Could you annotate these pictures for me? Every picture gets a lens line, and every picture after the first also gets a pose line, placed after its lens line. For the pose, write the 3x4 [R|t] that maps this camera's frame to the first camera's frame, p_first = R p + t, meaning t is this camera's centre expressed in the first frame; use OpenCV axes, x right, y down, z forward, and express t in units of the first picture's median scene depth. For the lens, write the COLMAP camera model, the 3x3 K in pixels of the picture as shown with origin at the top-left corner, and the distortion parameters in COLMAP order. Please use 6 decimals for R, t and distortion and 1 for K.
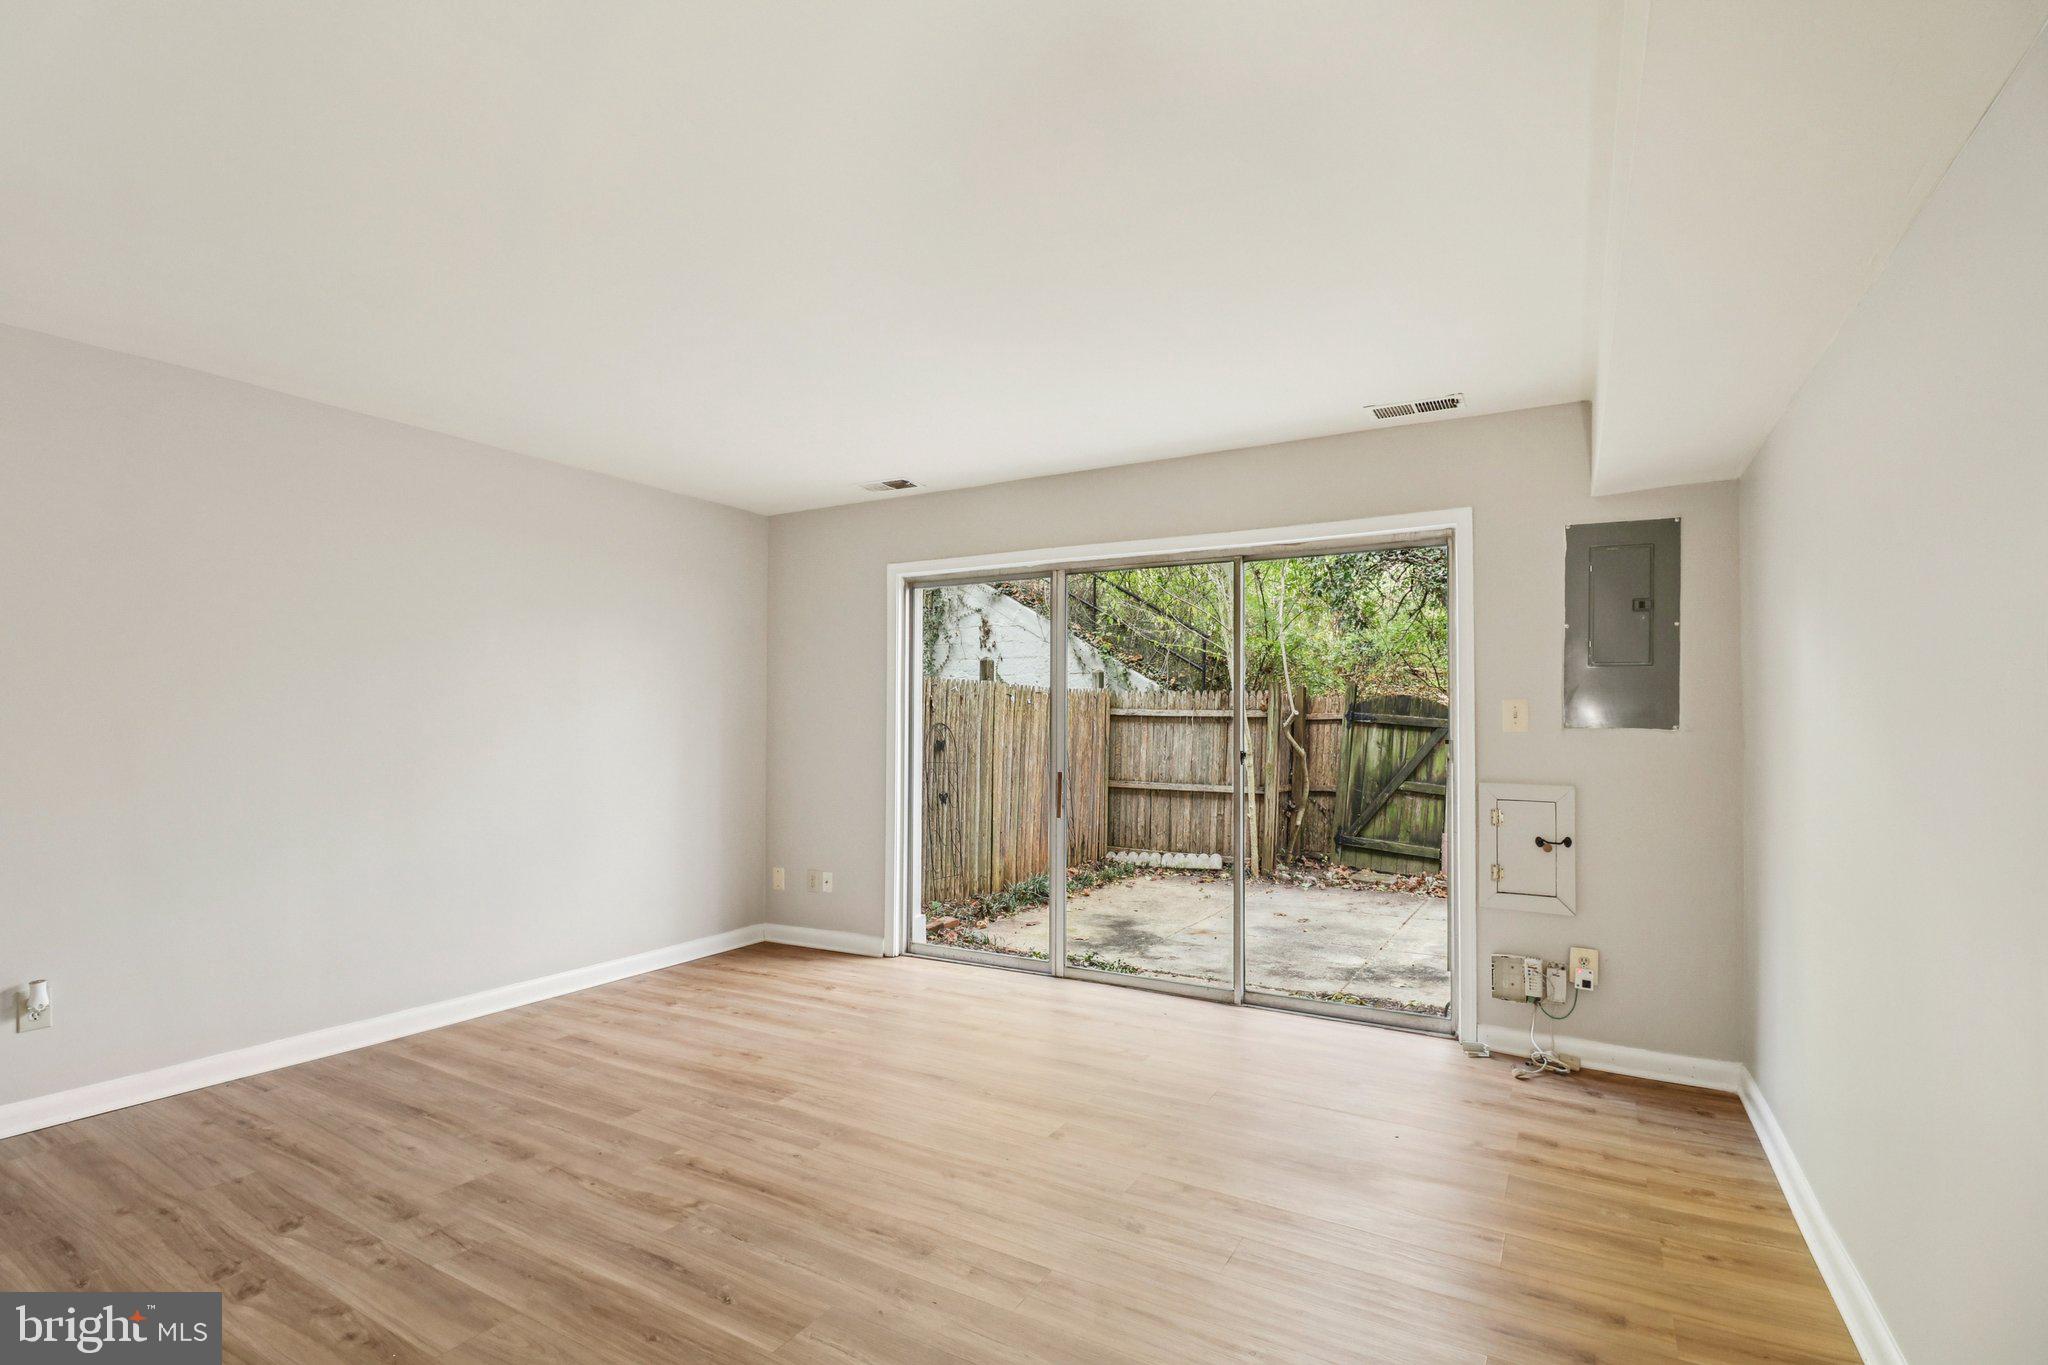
lens RADIAL K [[955.8, 0, 1032.6], [0, 955.8, 732.2], [0, 0, 1]] dist [-0.000886, -0.016003]
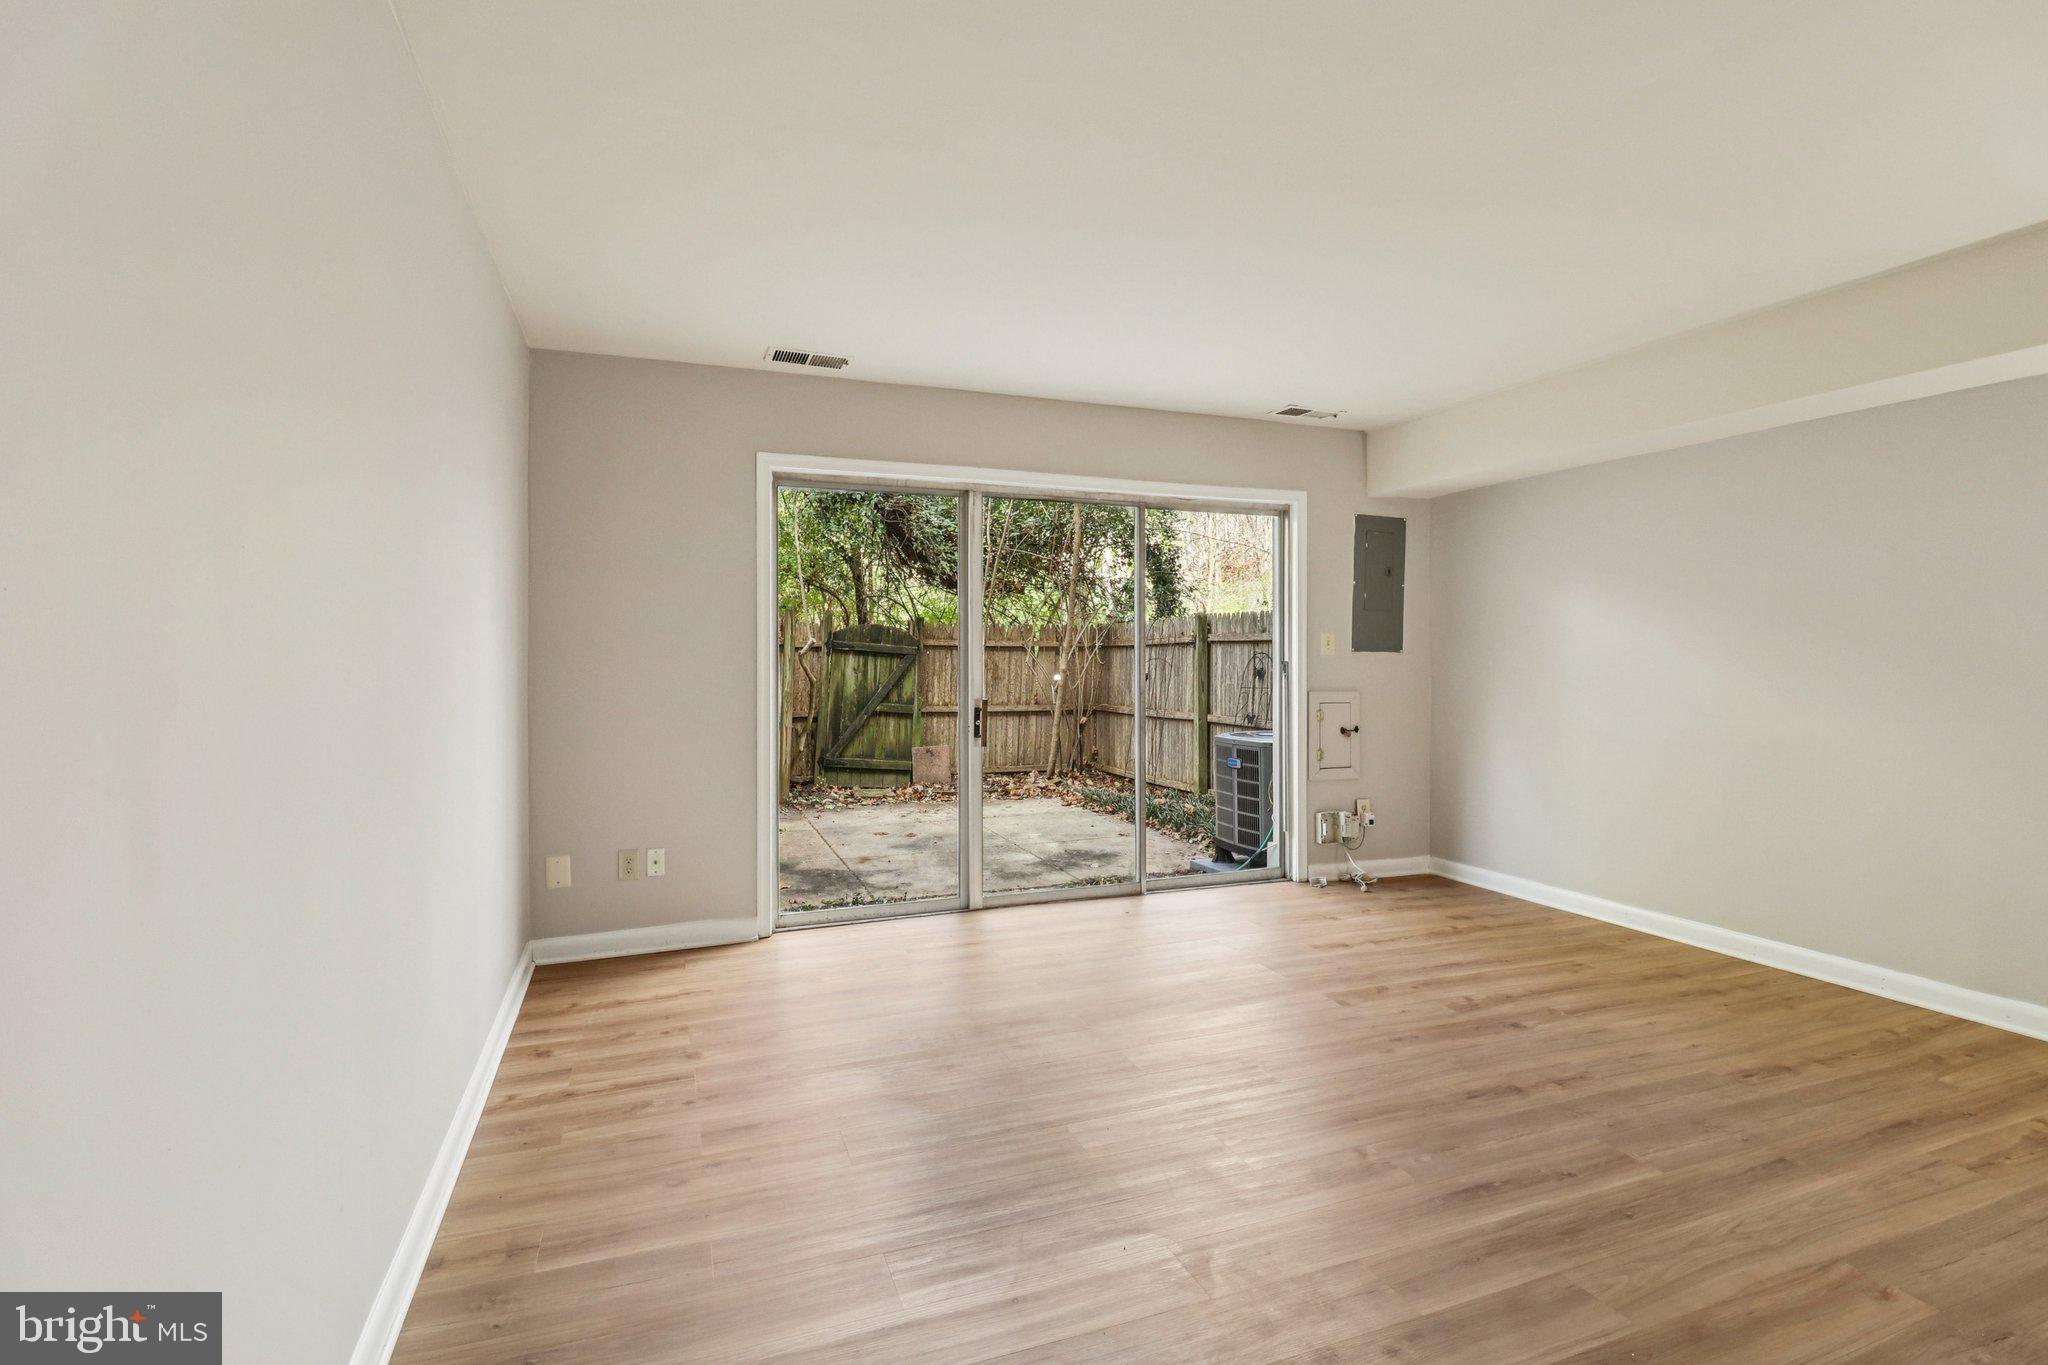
lens RADIAL K [[945.0, 0, 1024.0], [0, 945.0, 682.5], [0, 0, 1]] dist [0.023042, -0.014926]
pose [[0.641069, -0.027750, 0.766981, -0.429957], [0.010321, 0.999567, 0.027539, -0.001379], [-0.767414, -0.009739, 0.641078, 0.218335]]
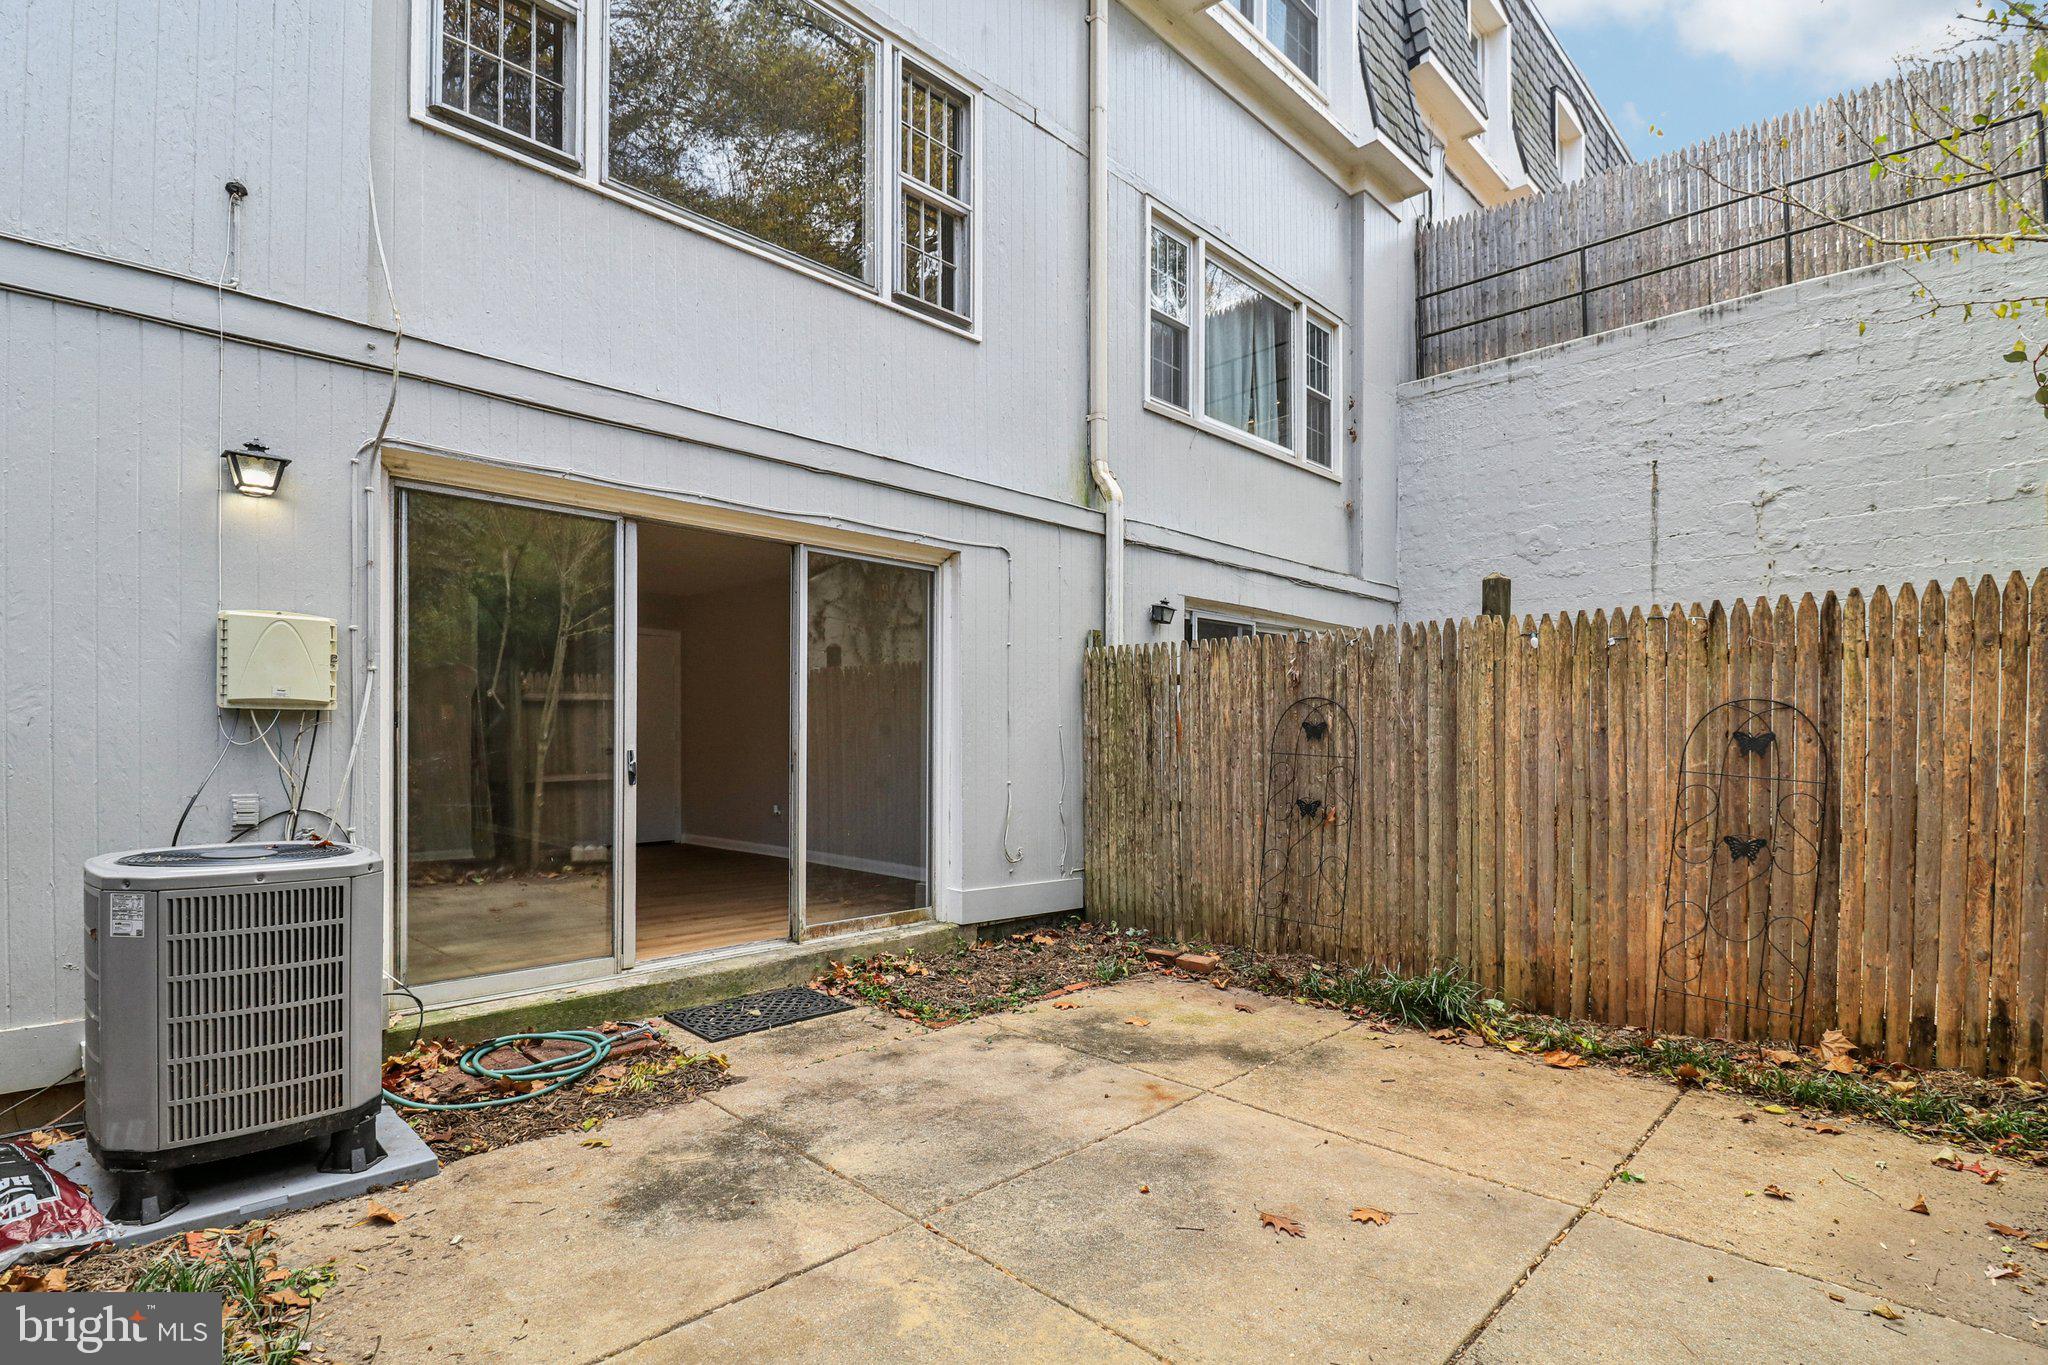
lens RADIAL K [[995.7, 0, 1021.2], [0, 995.7, 733.5], [0, 0, 1]] dist [0.000283, -0.000257]
pose [[-0.267640, -0.008548, -0.963481, 0.636821], [-0.010625, 0.999926, -0.005920, 0.022012], [0.963460, 0.008652, -0.267711, 0.970624]]
